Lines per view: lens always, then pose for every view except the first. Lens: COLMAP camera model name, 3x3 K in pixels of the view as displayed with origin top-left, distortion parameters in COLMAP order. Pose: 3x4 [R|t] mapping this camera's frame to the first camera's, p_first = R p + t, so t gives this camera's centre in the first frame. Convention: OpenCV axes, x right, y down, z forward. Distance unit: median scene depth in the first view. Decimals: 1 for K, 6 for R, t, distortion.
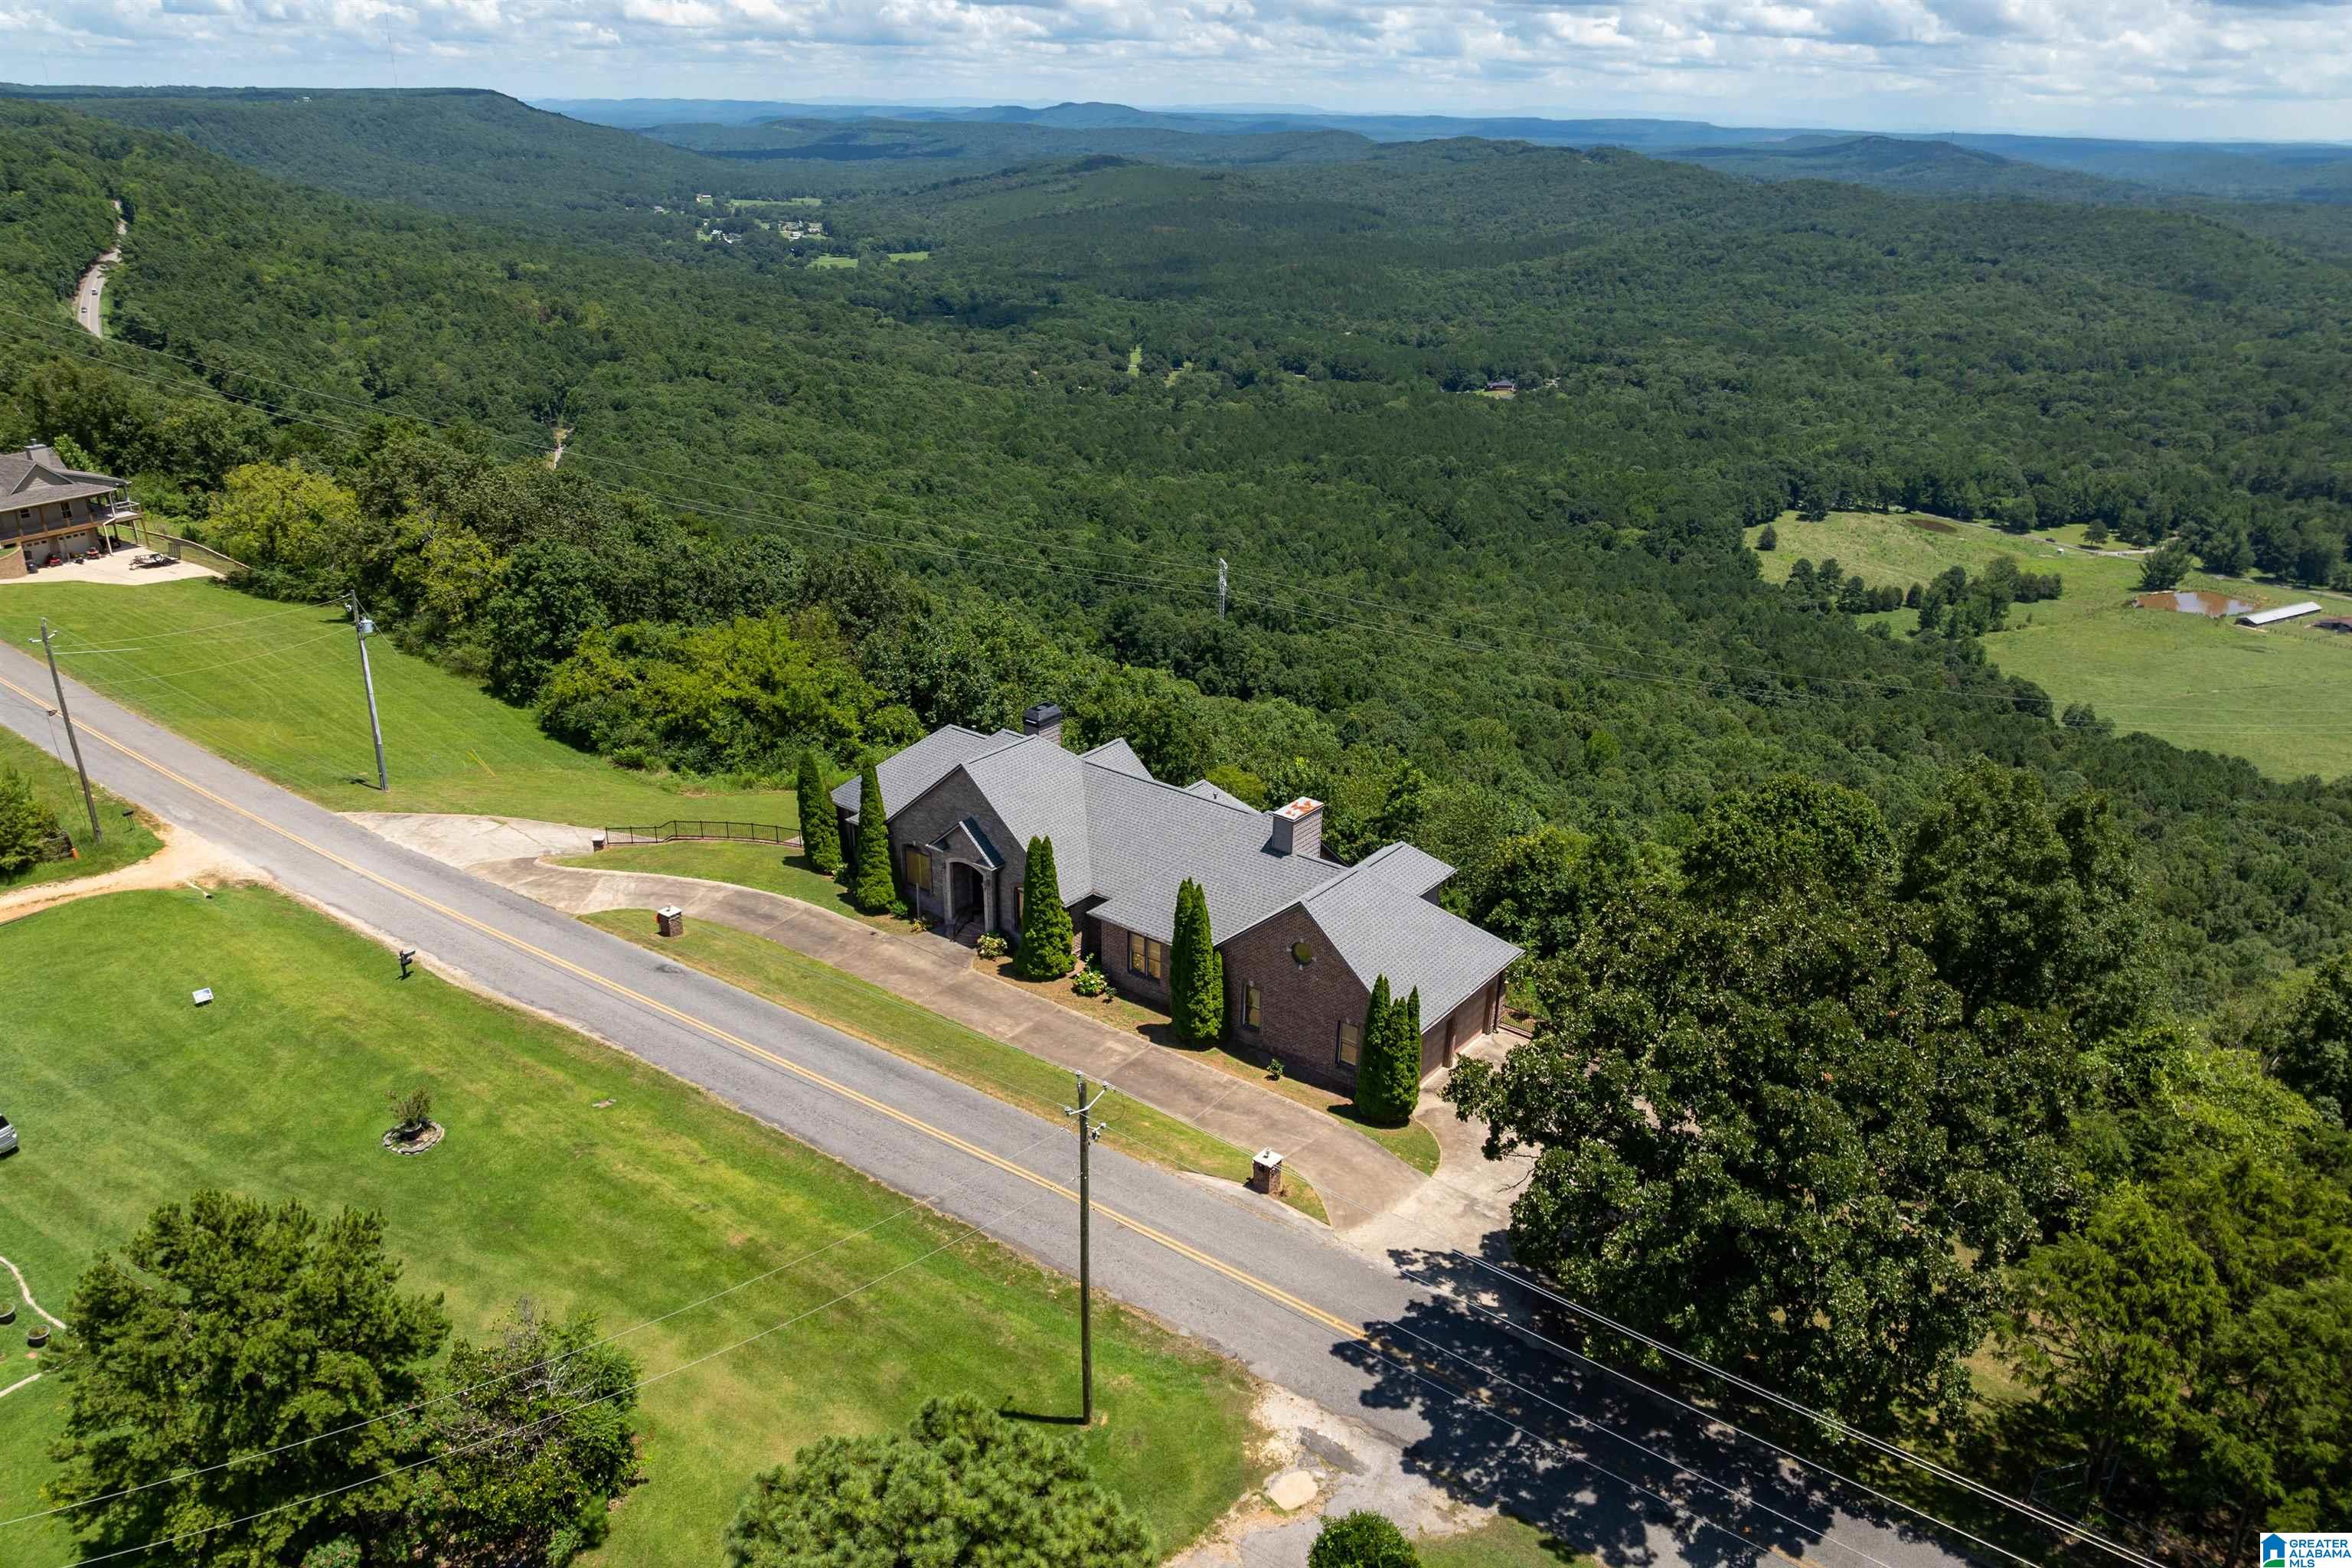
lens RADIAL K [[1642.2, 0, 1178.9], [0, 1642.2, 834.8], [0, 0, 1]] dist [-0.045193, 0.008537]
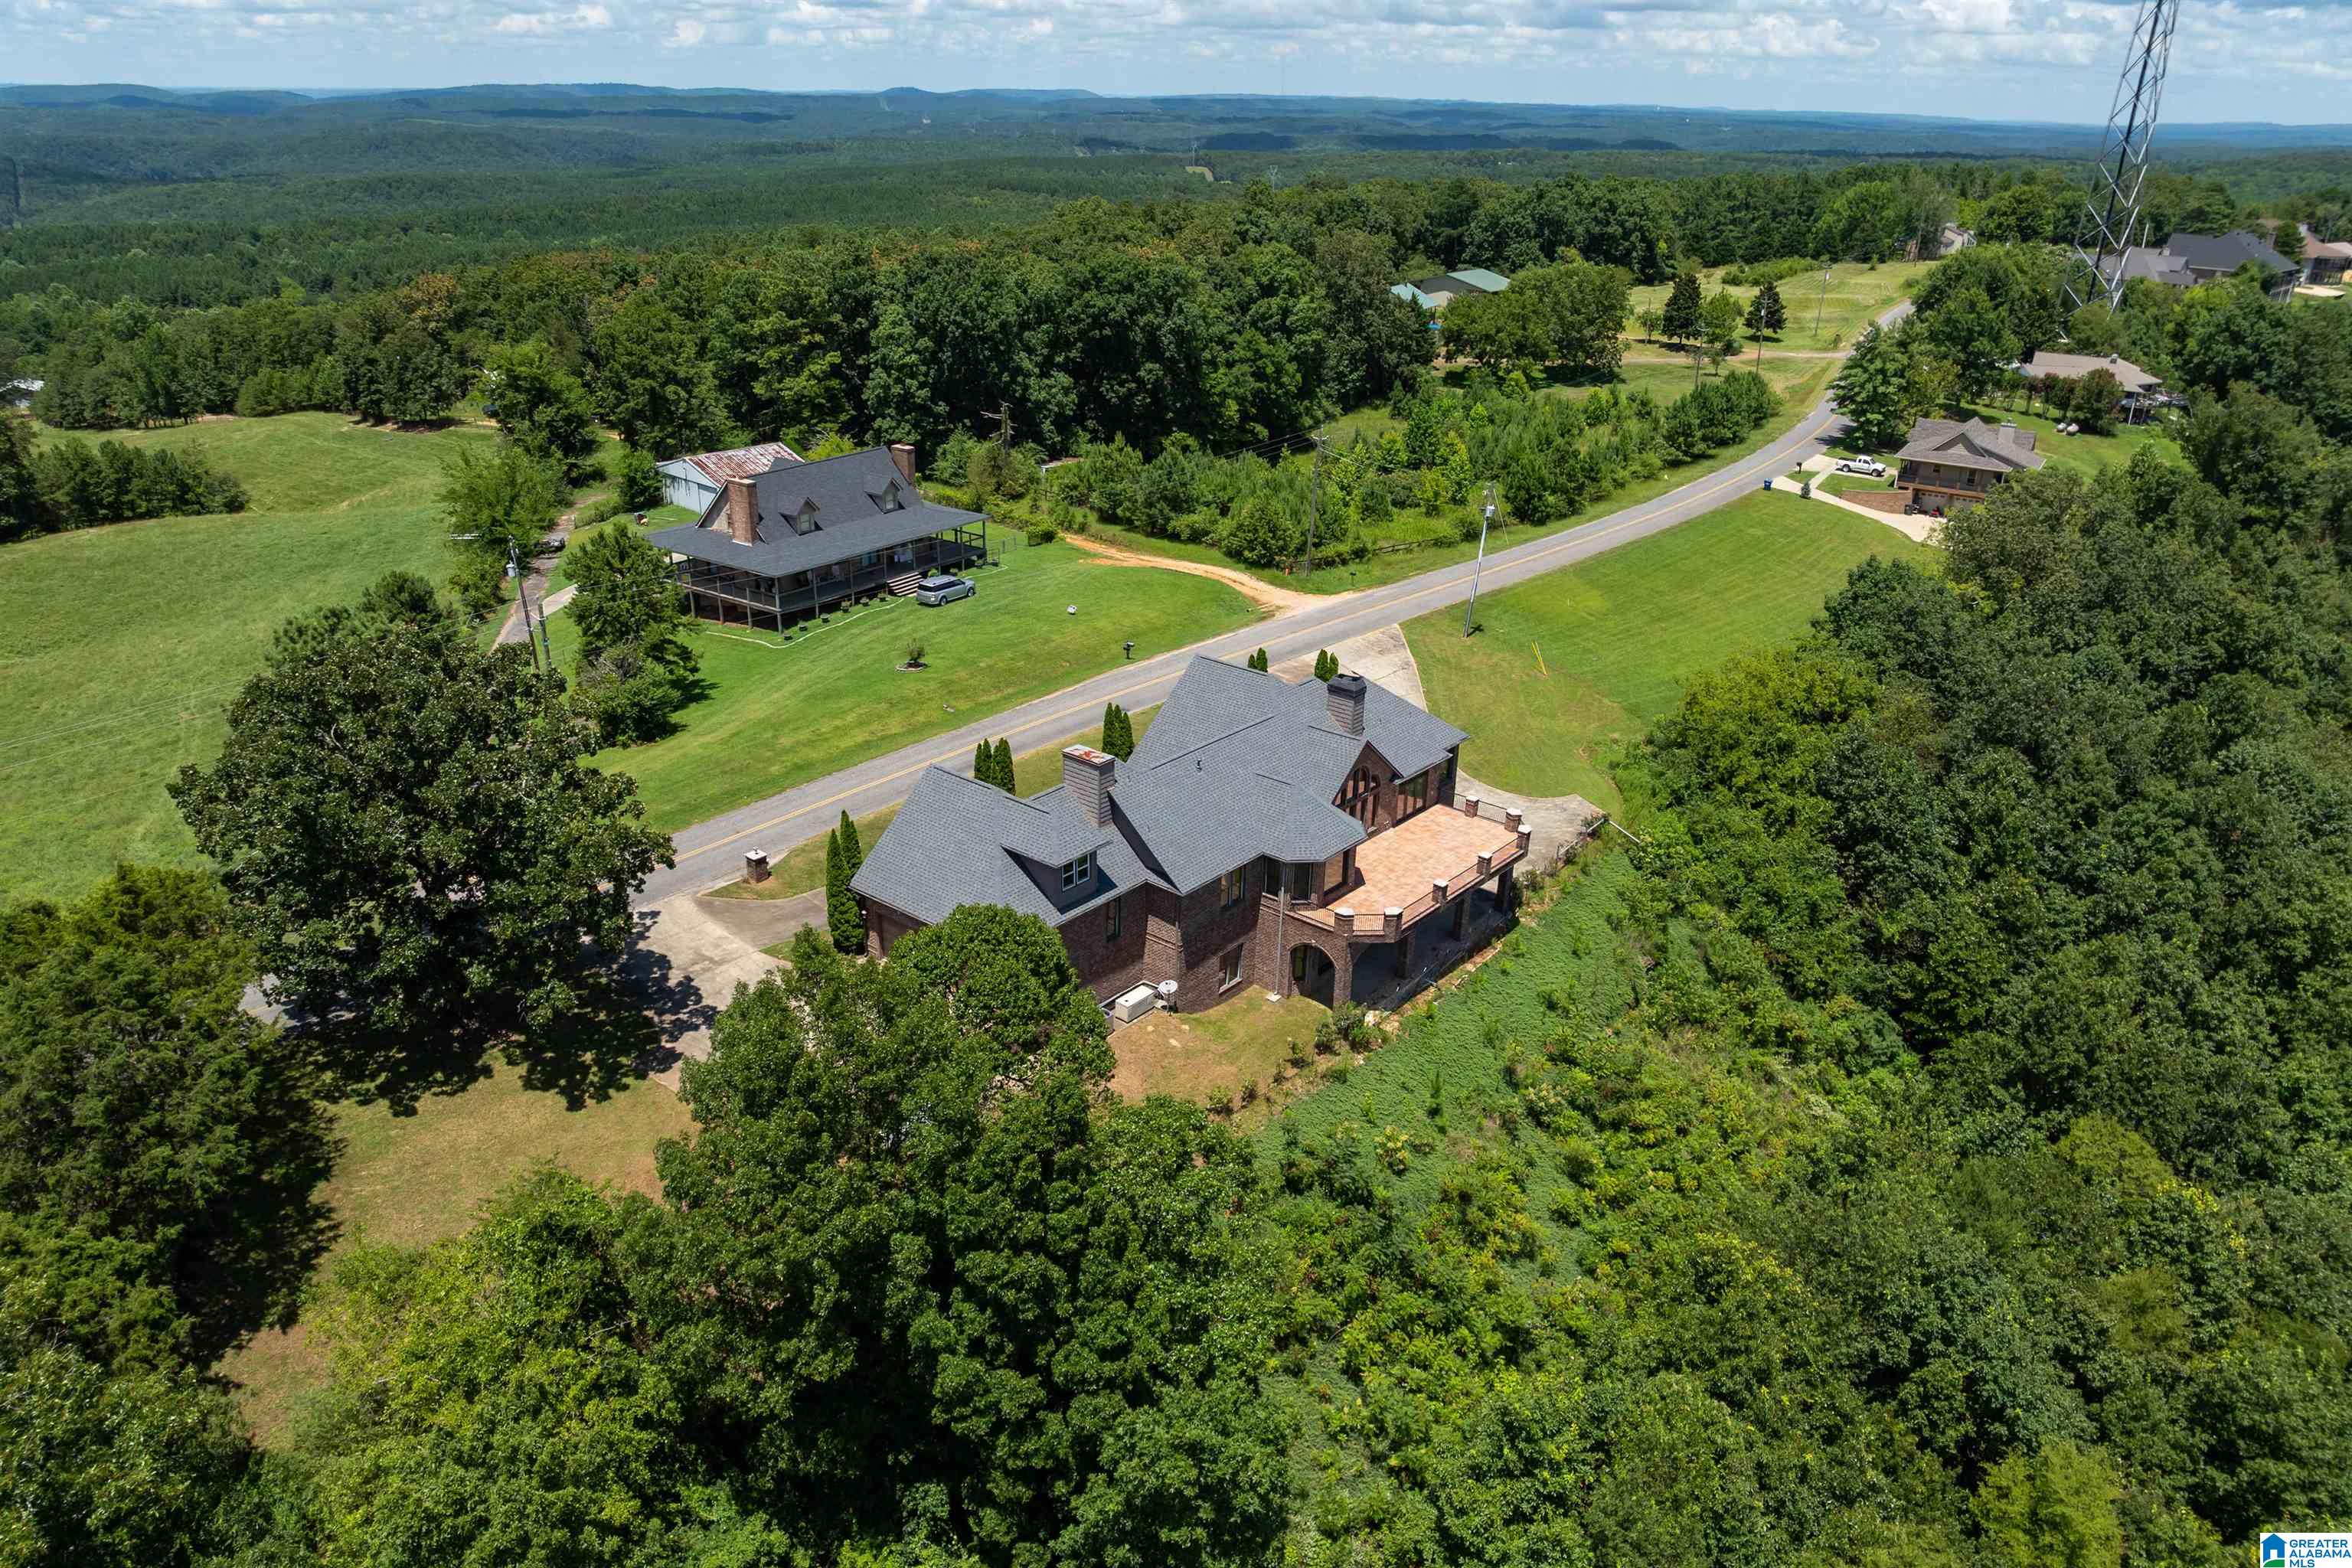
lens RADIAL K [[1661.5, 0, 1184.8], [0, 1661.5, 847.8], [0, 0, 1]] dist [-0.056864, 0.030510]
pose [[-0.036715, 0.402951, -0.914485, 0.557404], [-0.429537, 0.819892, 0.378516, -0.207783], [0.902302, 0.406703, 0.142980, 0.482060]]
